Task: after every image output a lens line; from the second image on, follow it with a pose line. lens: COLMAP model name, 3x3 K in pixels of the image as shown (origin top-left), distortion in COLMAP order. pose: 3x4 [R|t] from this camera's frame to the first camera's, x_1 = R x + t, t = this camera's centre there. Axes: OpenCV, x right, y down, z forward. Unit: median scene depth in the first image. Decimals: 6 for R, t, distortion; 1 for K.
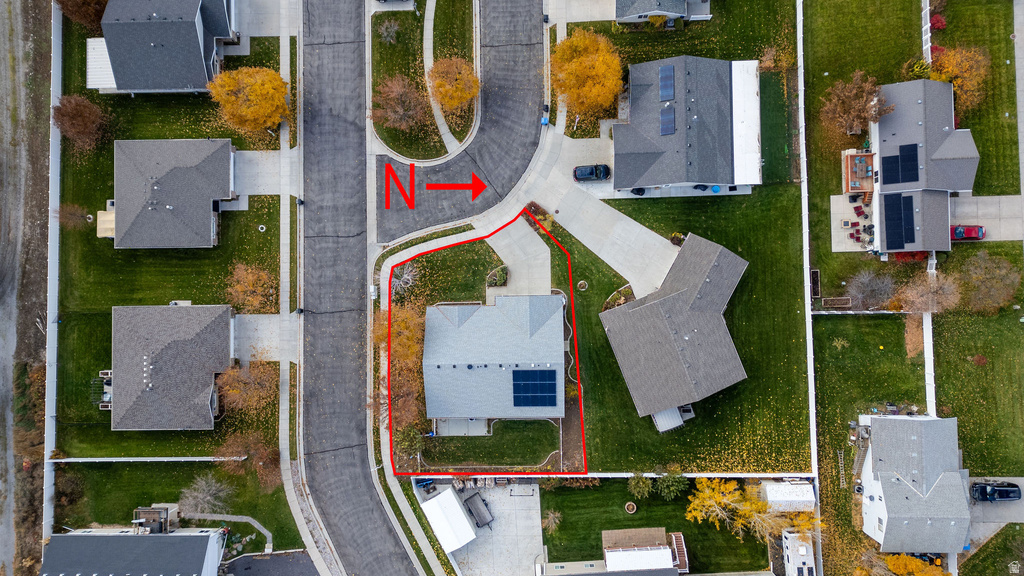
lens RADIAL K [[715.4, 0, 512.0], [0, 715.4, 294.1], [0, 0, 1]] dist [0.089124, -0.096469]
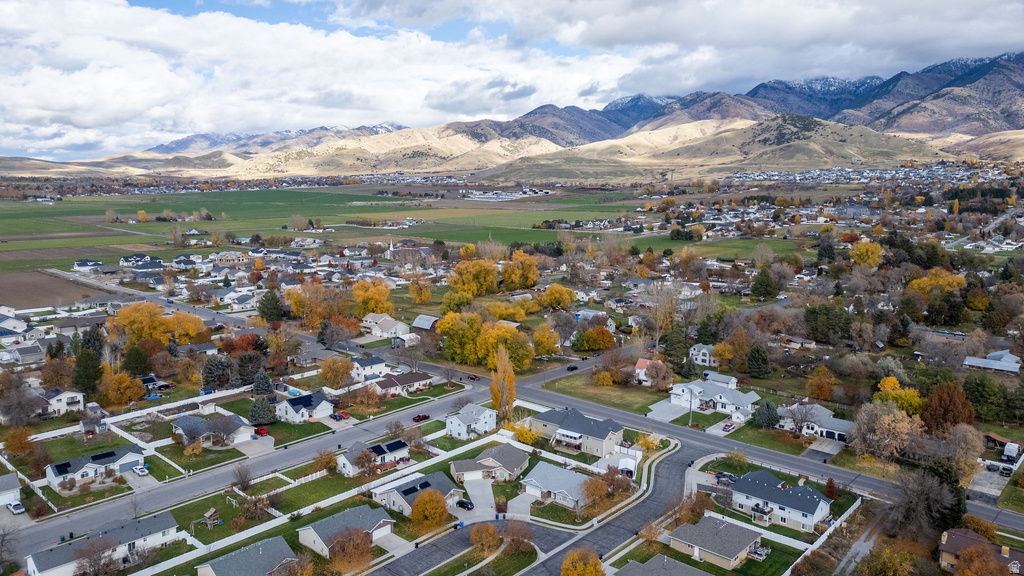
lens RADIAL K [[715.4, 0, 512.0], [0, 715.4, 294.1], [0, 0, 1]] dist [0.089124, -0.096469]
pose [[-0.733451, -0.059575, 0.677126, -1.214769], [0.679690, -0.076616, 0.729487, -1.404338], [0.008420, 0.995279, 0.096687, 0.258002]]
